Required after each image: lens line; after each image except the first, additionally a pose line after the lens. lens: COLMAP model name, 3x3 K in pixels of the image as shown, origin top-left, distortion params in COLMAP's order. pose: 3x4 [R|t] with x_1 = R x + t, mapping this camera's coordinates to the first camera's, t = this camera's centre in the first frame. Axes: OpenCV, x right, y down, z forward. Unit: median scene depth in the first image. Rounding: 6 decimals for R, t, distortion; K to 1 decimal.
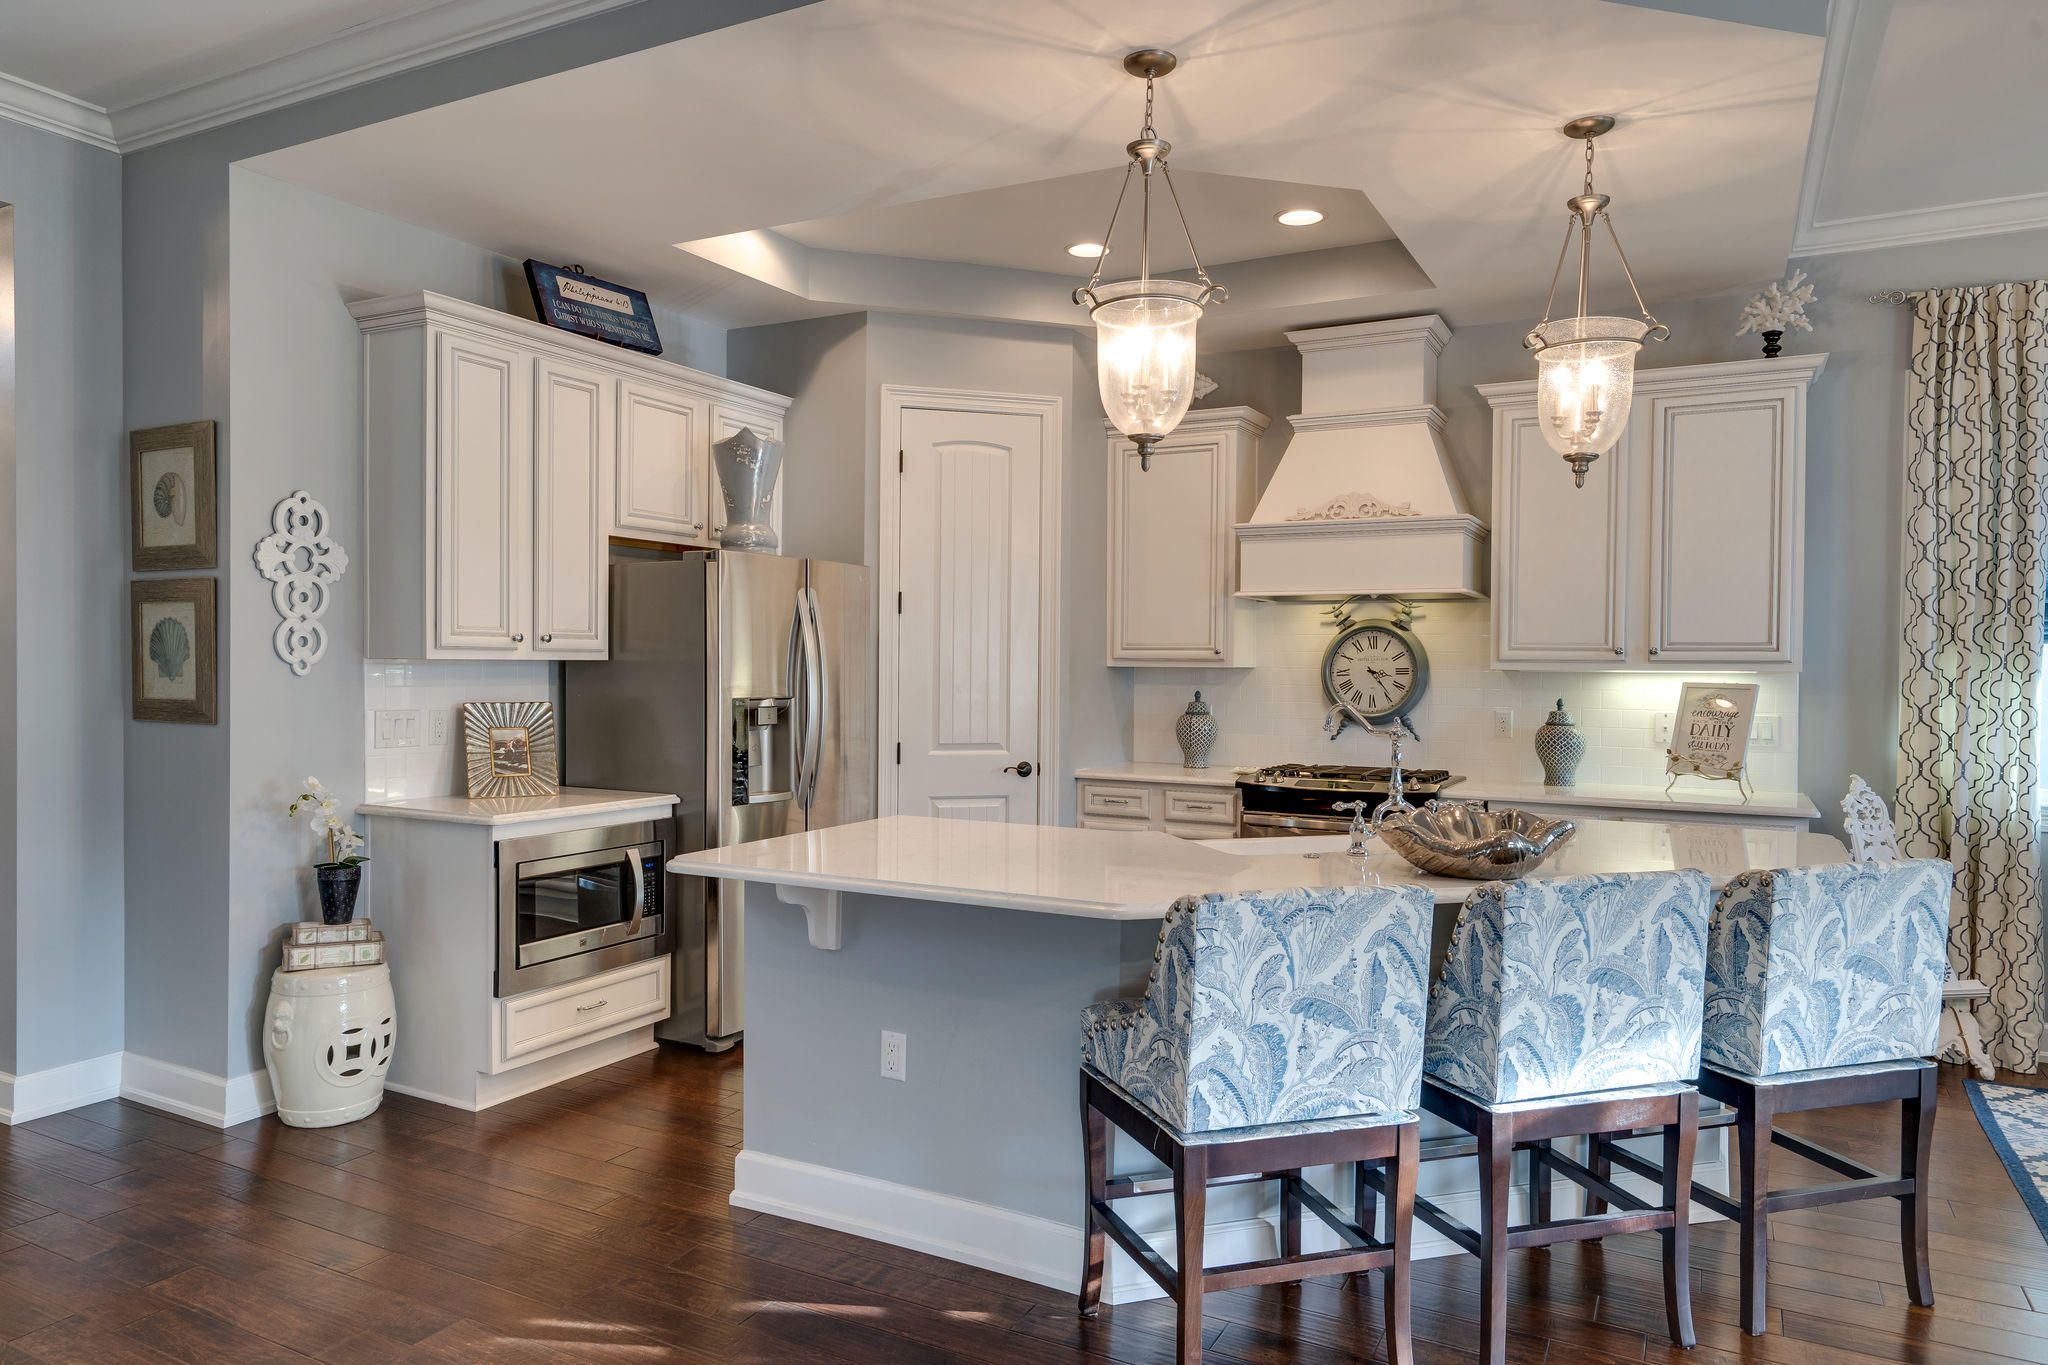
lens RADIAL K [[1306.4, 0, 1020.6], [0, 1306.4, 678.7], [0, 0, 1]] dist [0.011652, 0.000633]
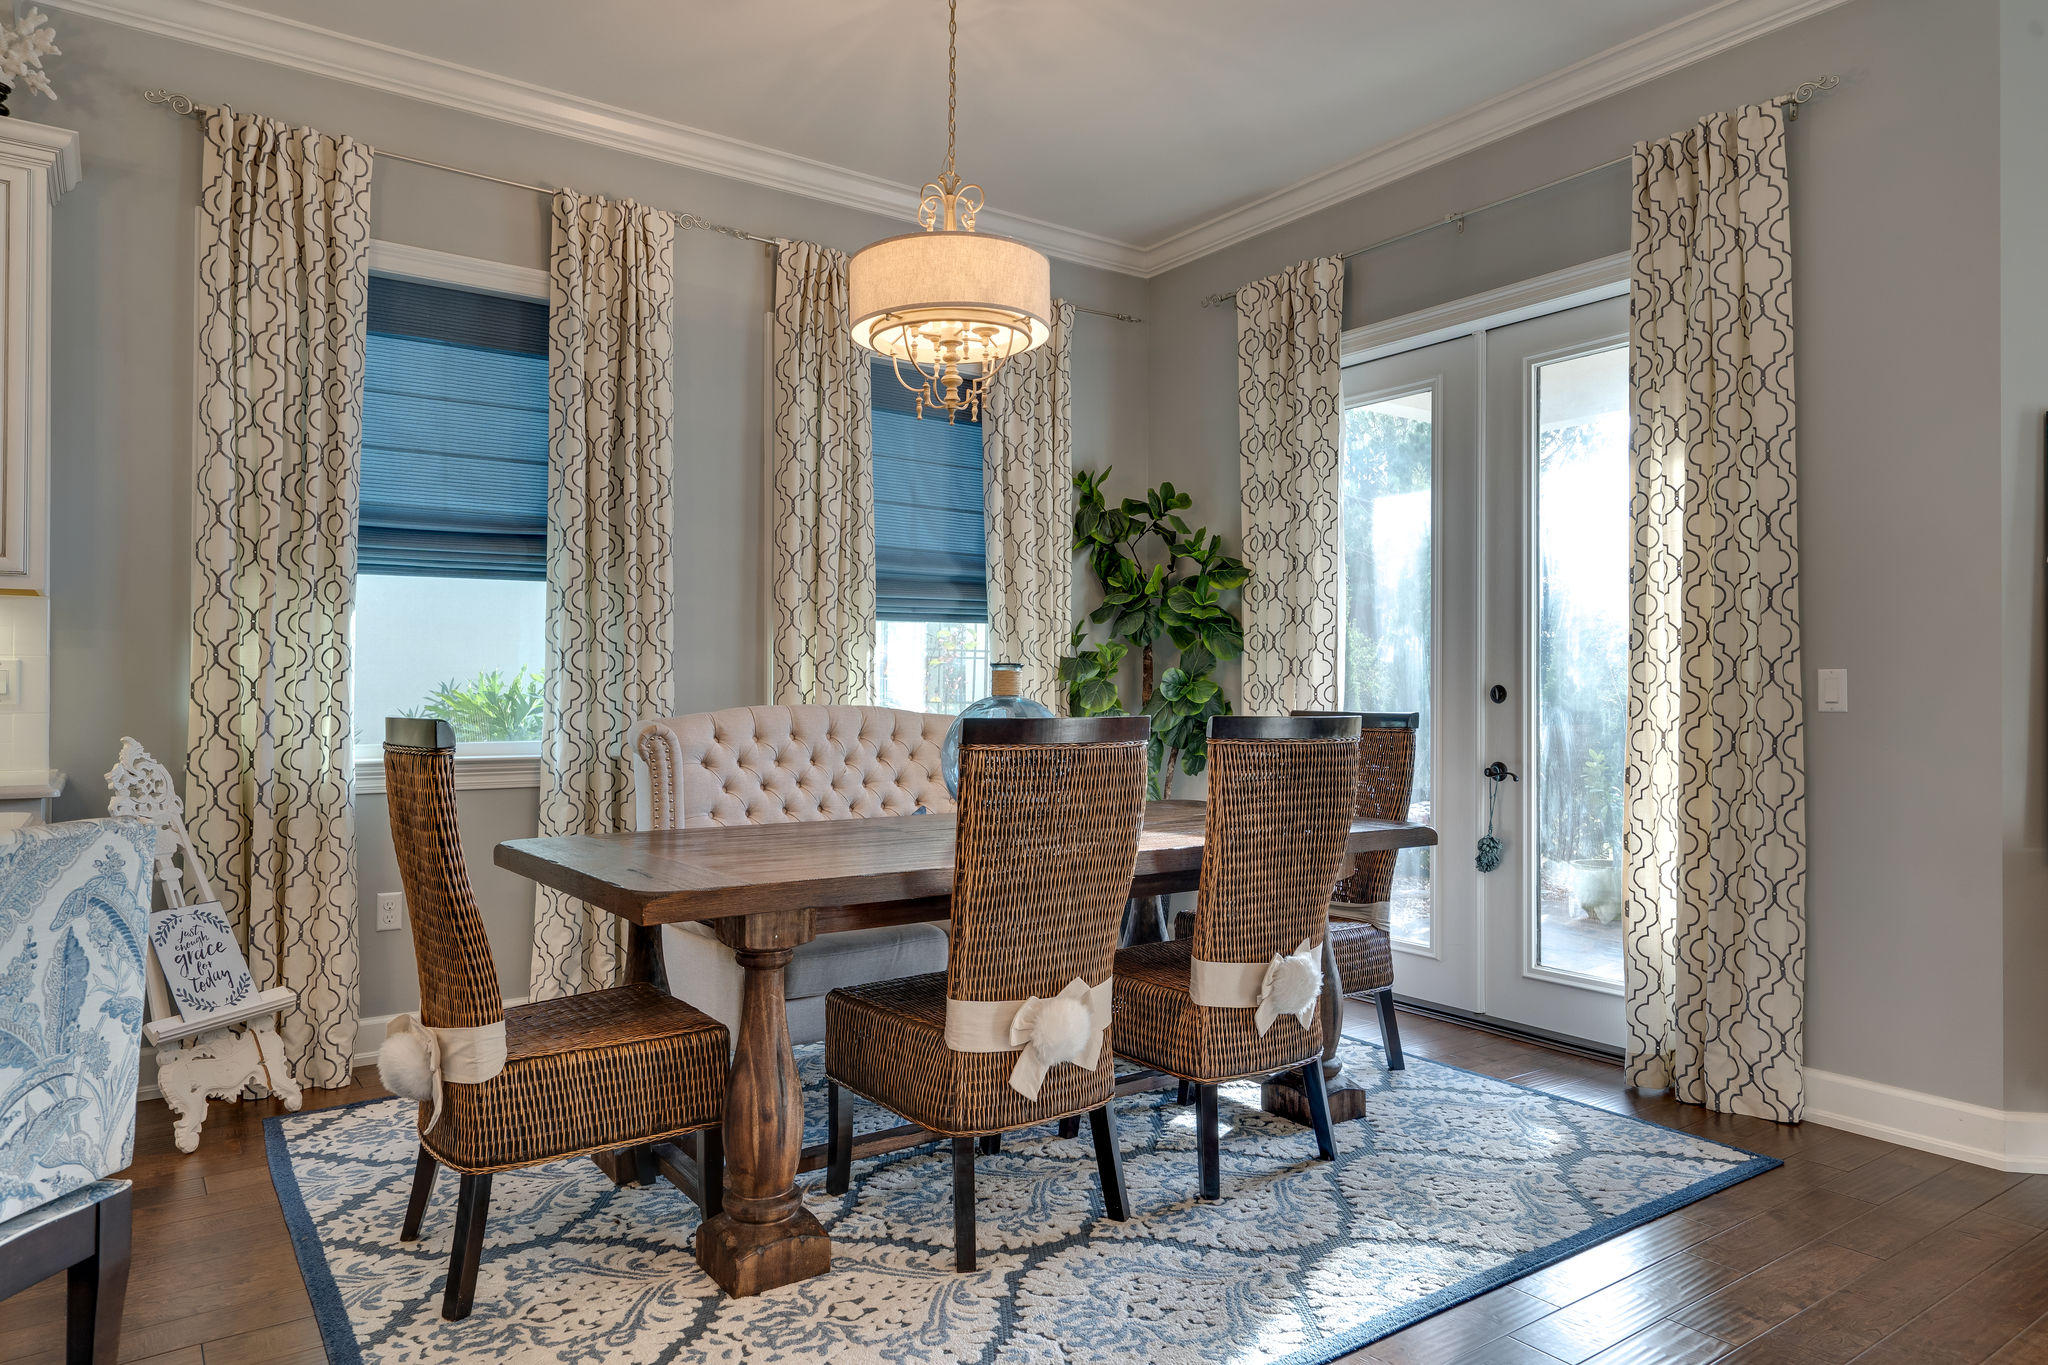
lens RADIAL K [[1273.6, 0, 1014.2], [0, 1273.6, 682.3], [0, 0, 1]] dist [0.004751, -0.001083]
pose [[0.446767, -0.000406, 0.894650, 0.232419], [0.009399, 0.999947, -0.004240, 0.052419], [-0.894601, 0.010303, 0.446747, 0.256522]]
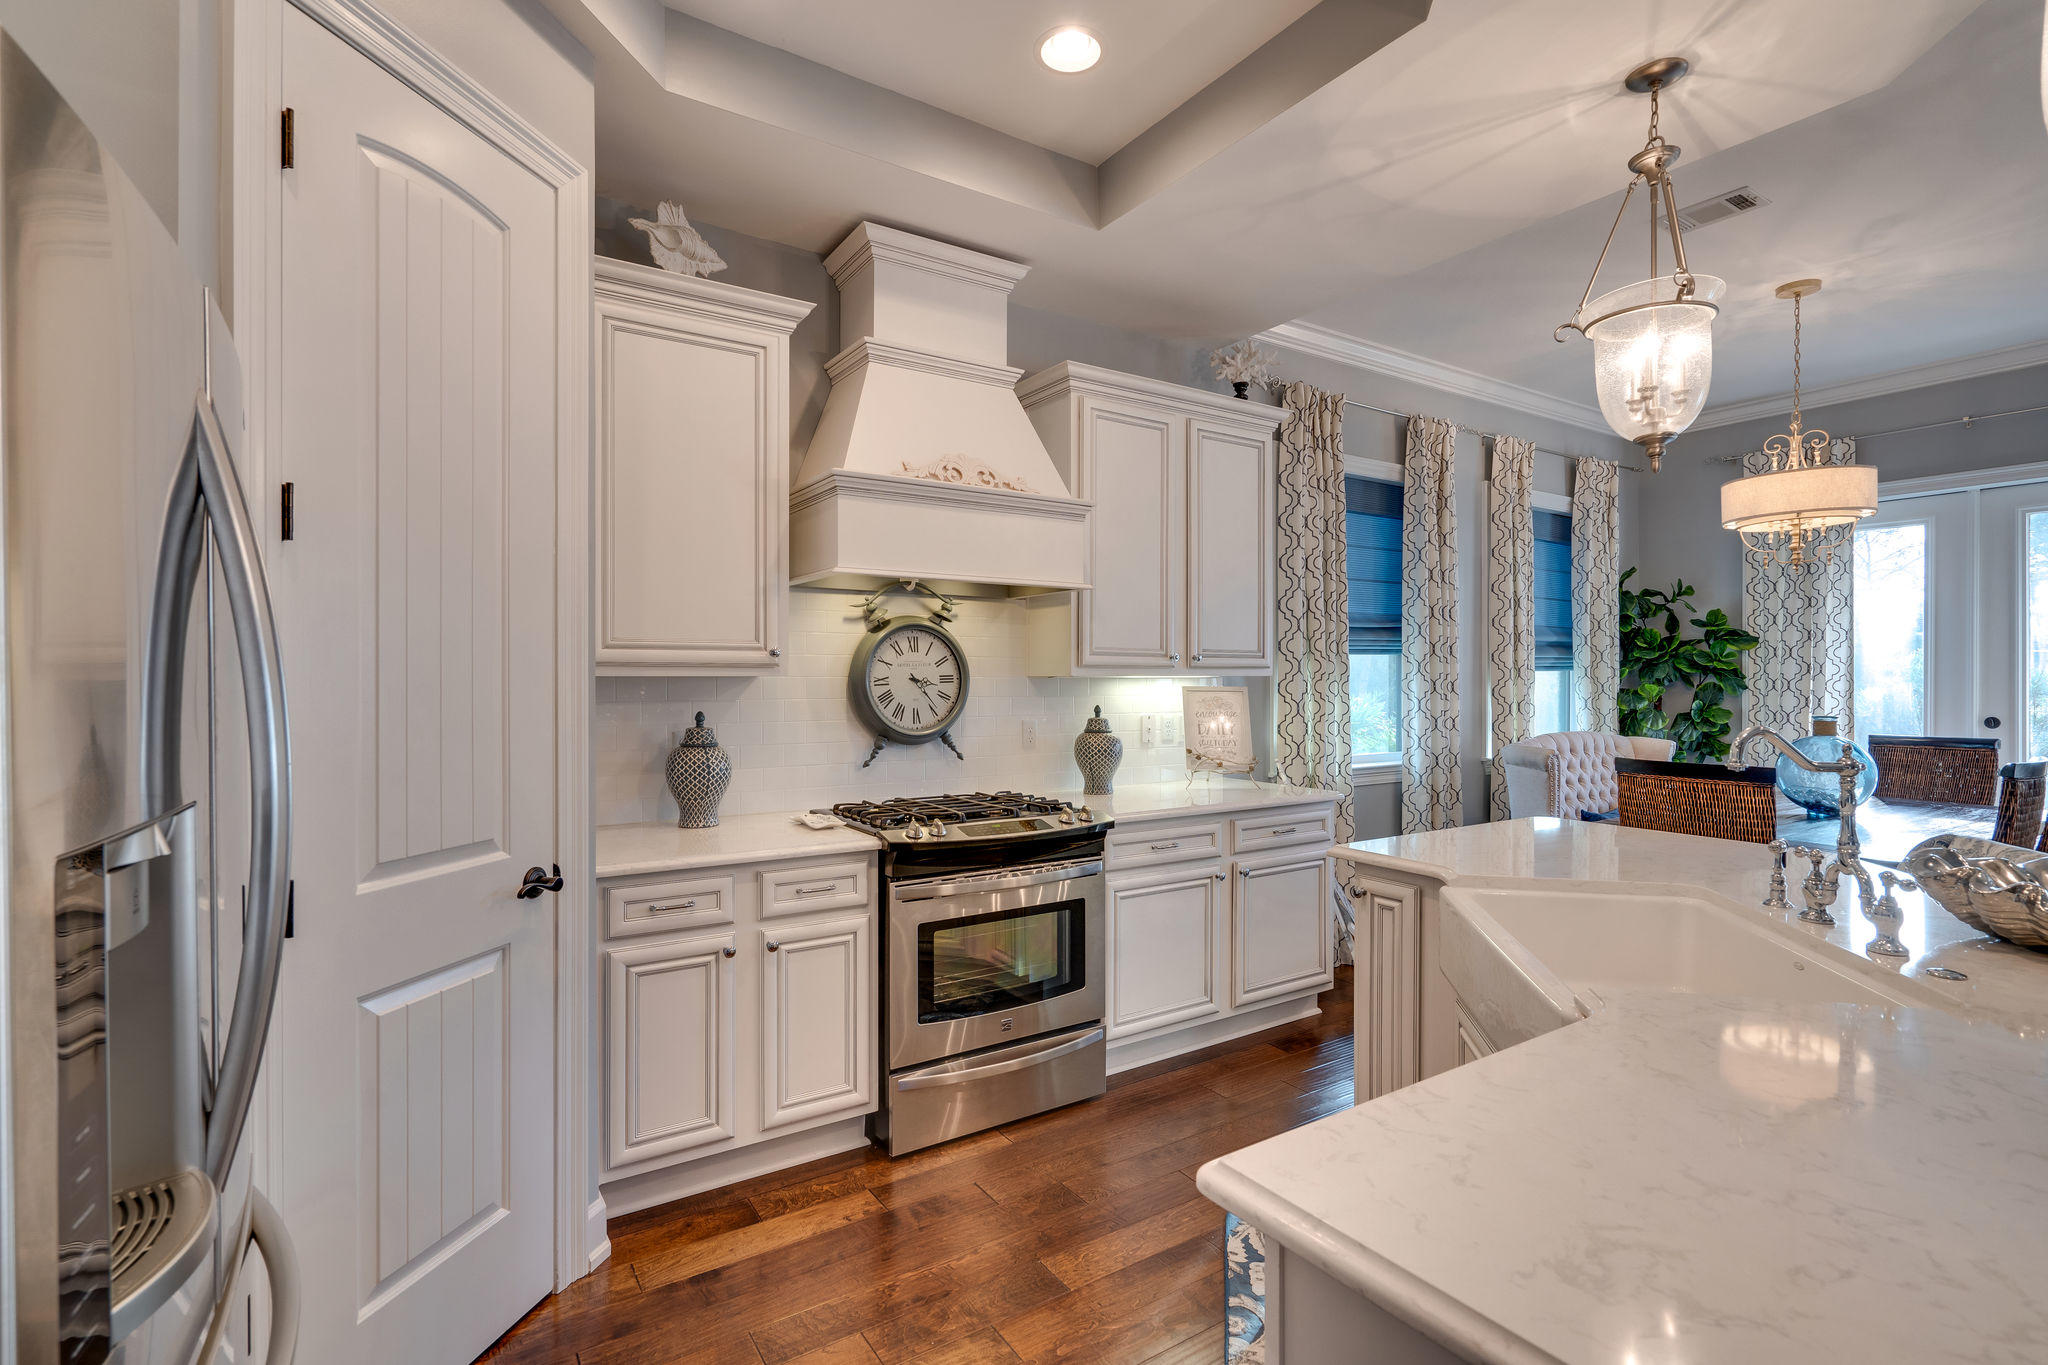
lens RADIAL K [[943.9, 0, 1010.5], [0, 943.9, 681.8], [0, 0, 1]] dist [-0.000454, -0.000355]
pose [[0.488464, -0.012700, 0.872492, -0.270510], [0.013119, 0.999888, 0.007209, -0.009374], [-0.872486, 0.007925, 0.488575, 0.811370]]
